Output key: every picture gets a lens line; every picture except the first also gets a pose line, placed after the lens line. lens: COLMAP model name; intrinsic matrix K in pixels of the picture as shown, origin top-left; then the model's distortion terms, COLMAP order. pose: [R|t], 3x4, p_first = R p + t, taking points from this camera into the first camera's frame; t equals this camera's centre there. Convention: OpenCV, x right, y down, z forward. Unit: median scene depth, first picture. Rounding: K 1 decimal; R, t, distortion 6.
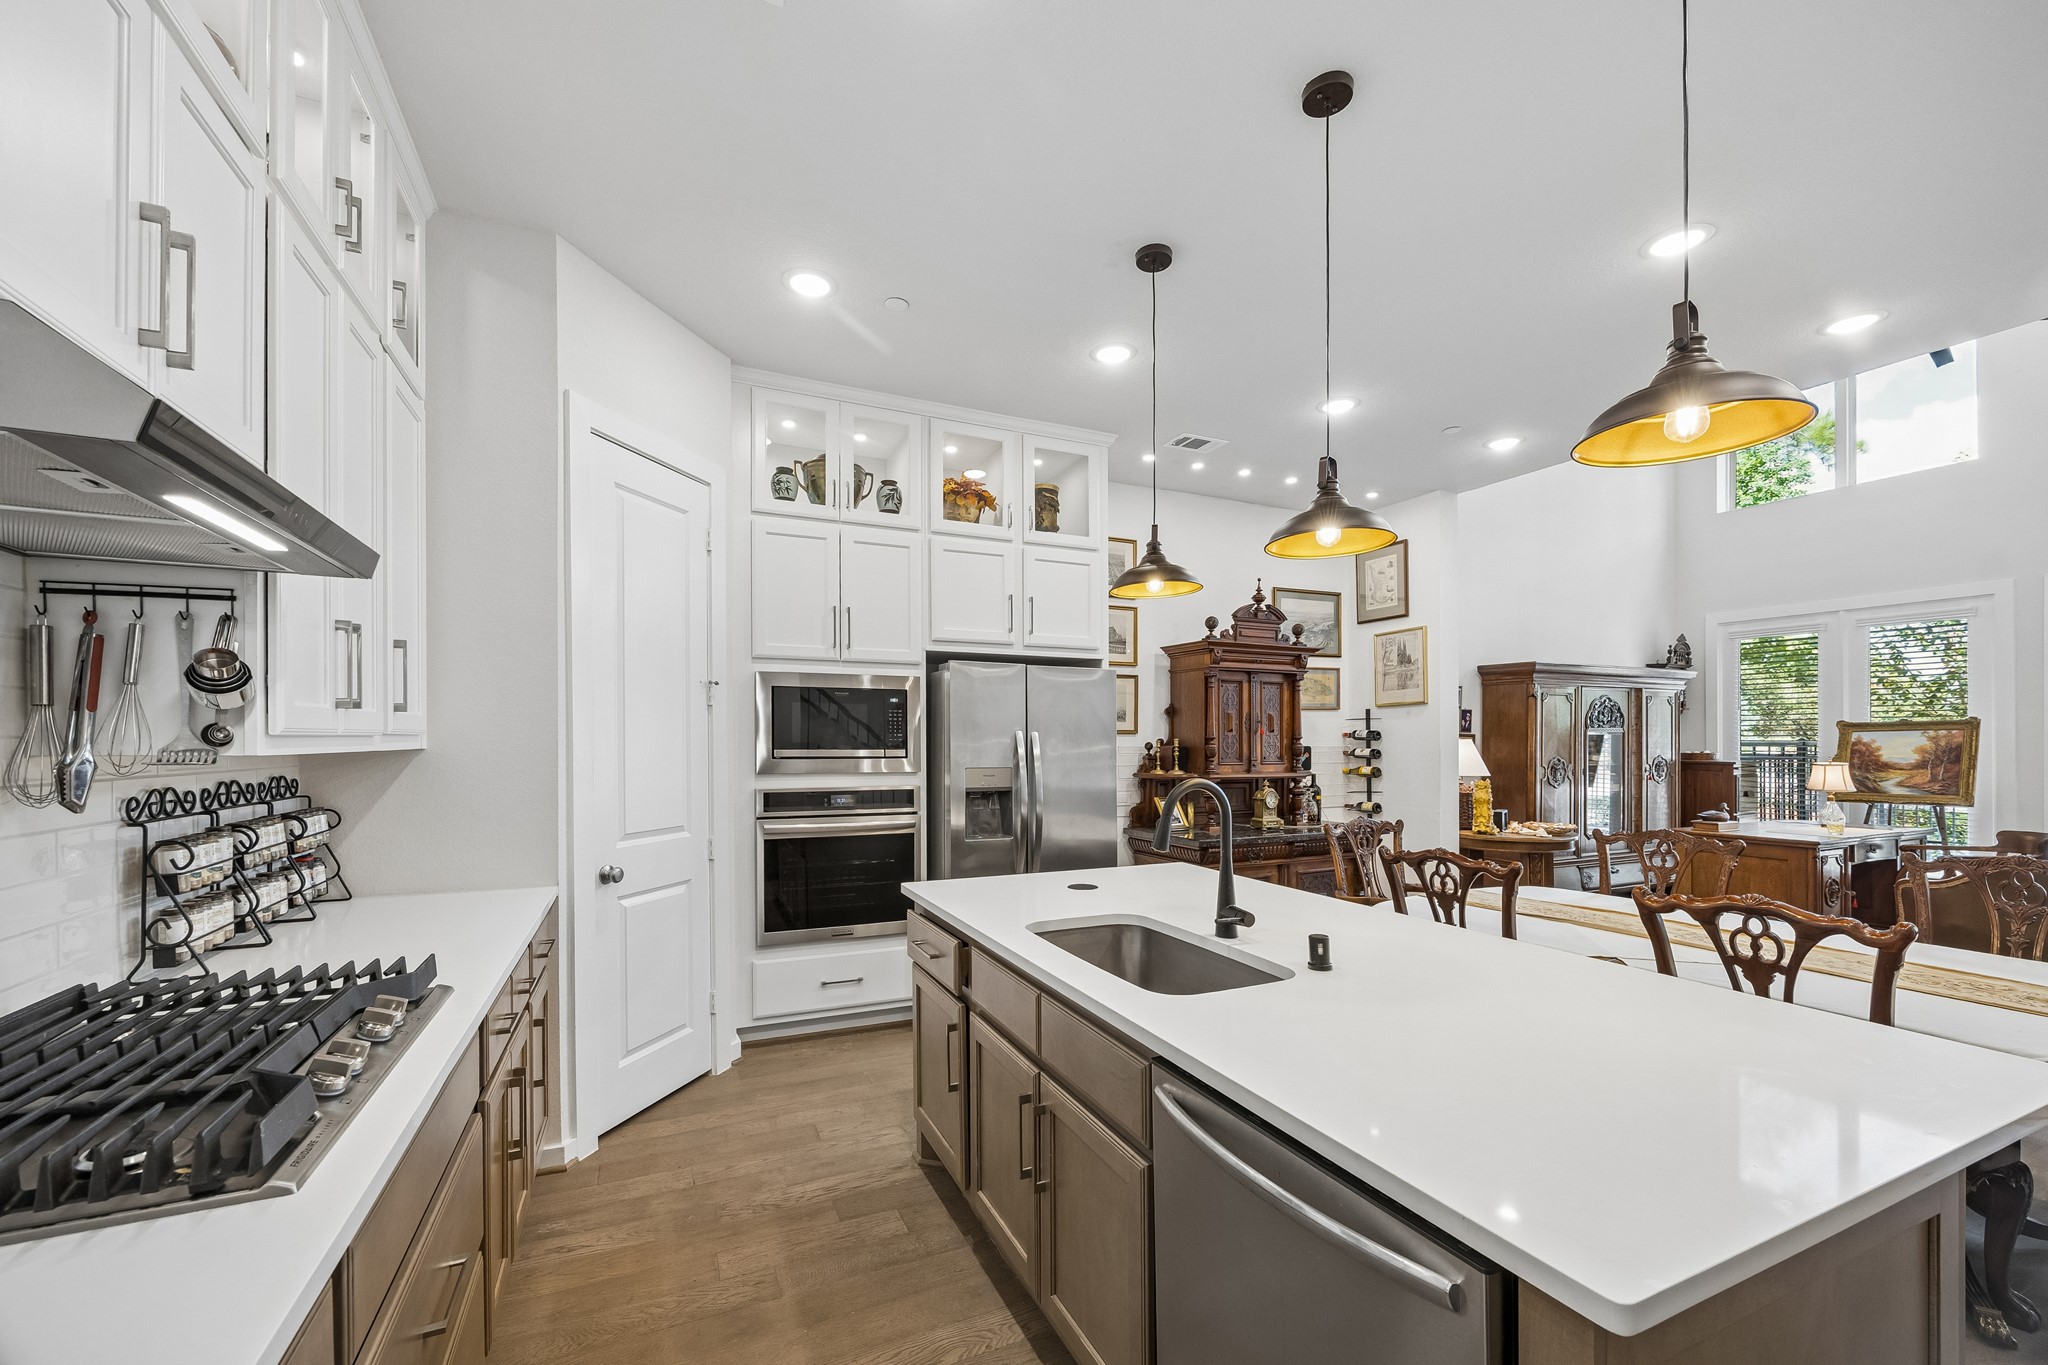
lens RADIAL K [[790.2, 0, 1002.7], [0, 790.2, 734.3], [0, 0, 1]] dist [-0.010334, -0.000620]
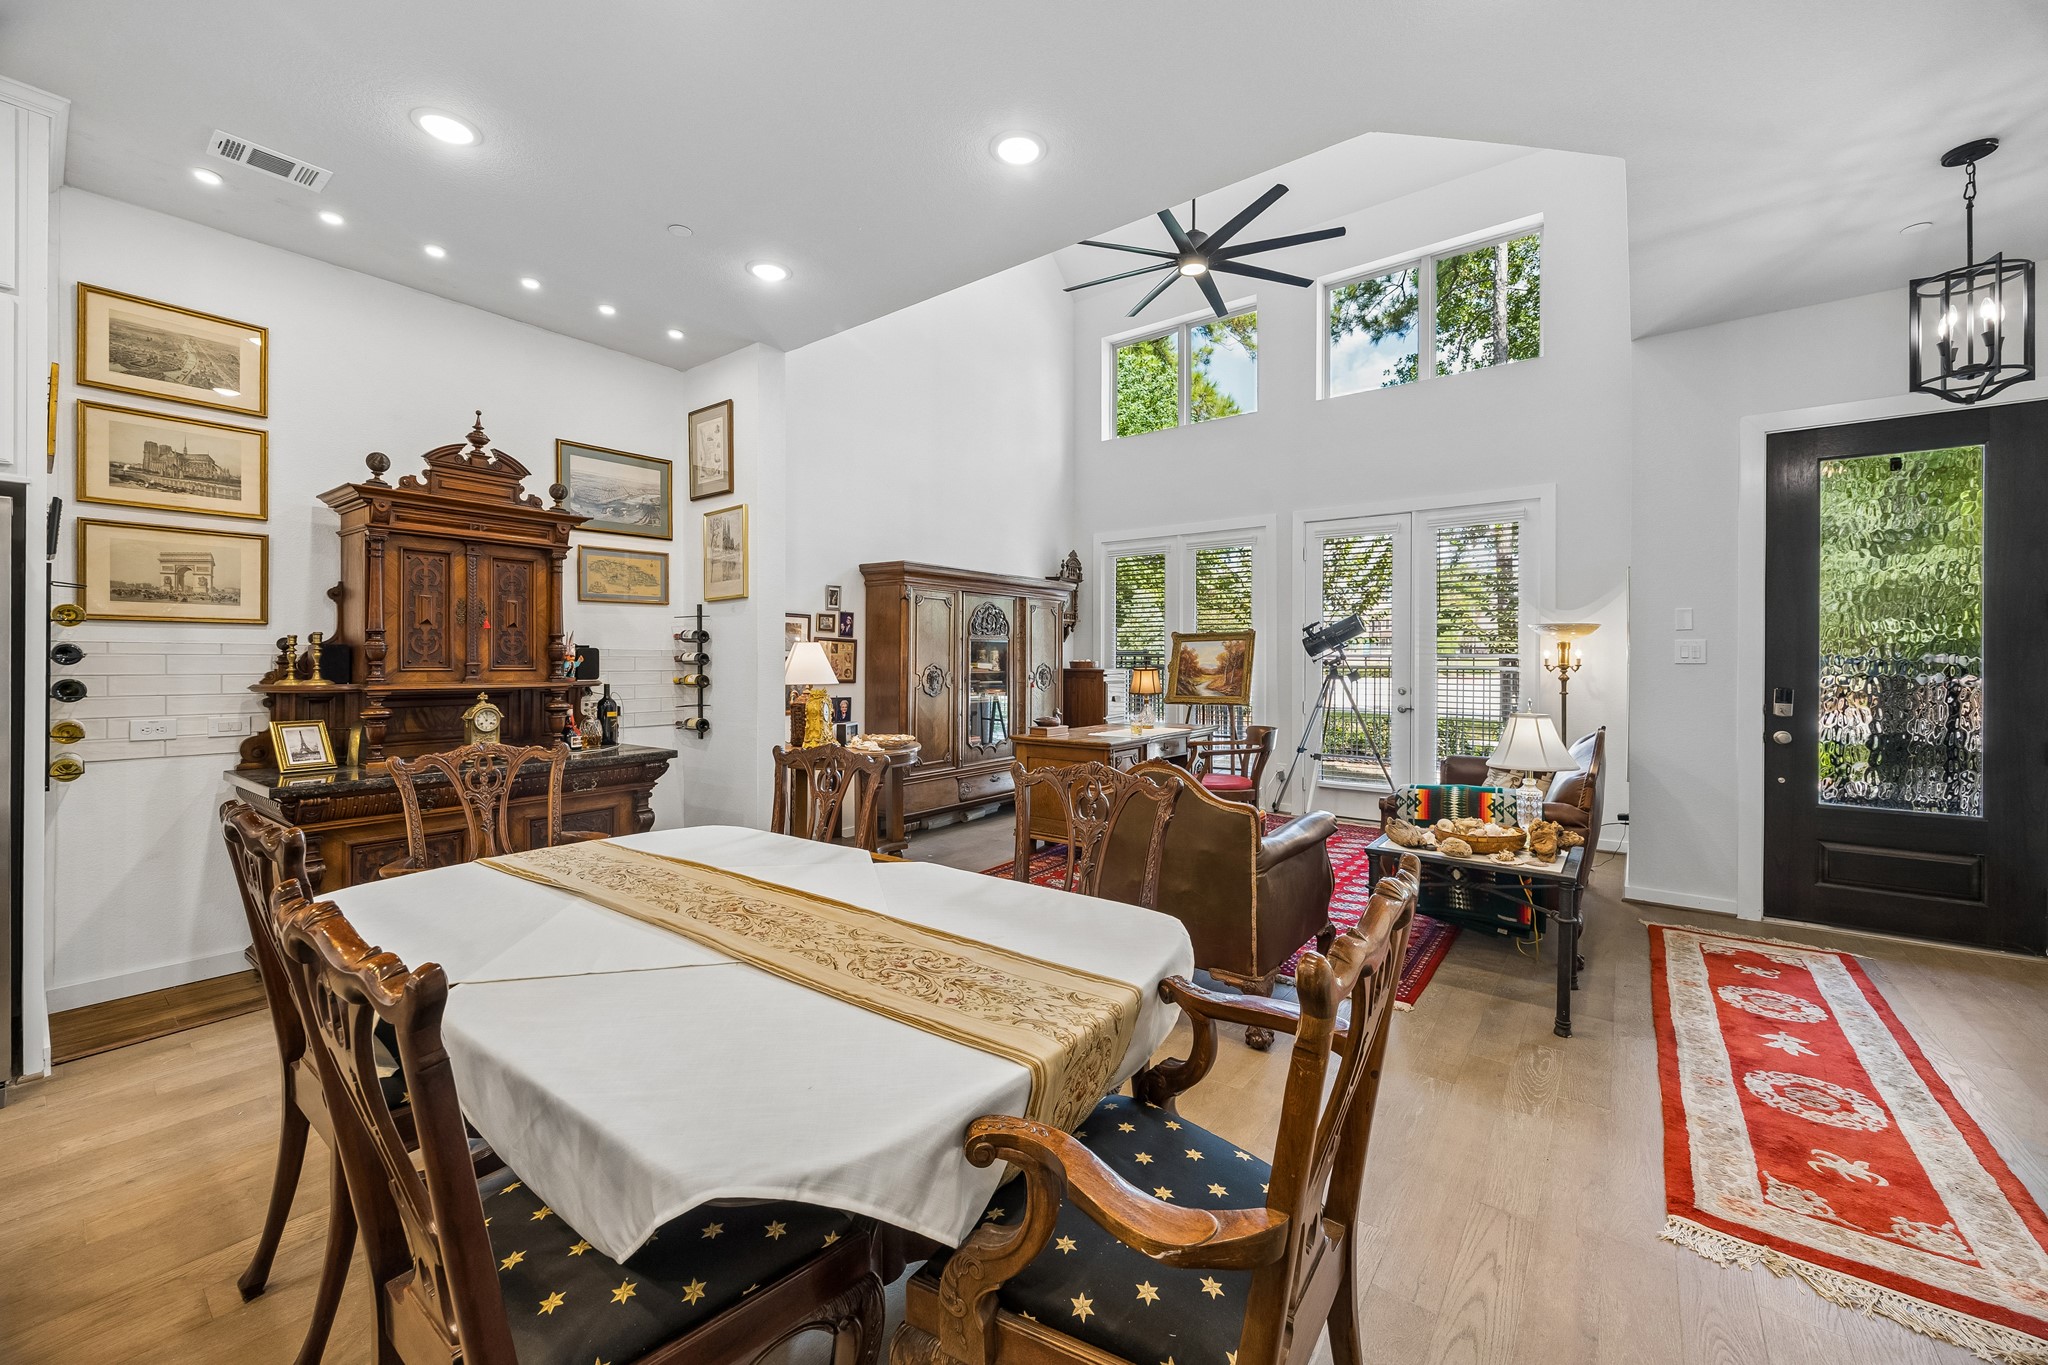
lens RADIAL K [[790.2, 0, 1029.7], [0, 790.2, 666.9], [0, 0, 1]] dist [-0.010334, -0.000620]
pose [[0.873183, -0.002635, 0.487386, 0.373737], [-0.003474, 0.999926, 0.011630, 0.022471], [-0.487381, -0.011849, 0.873109, 0.117765]]
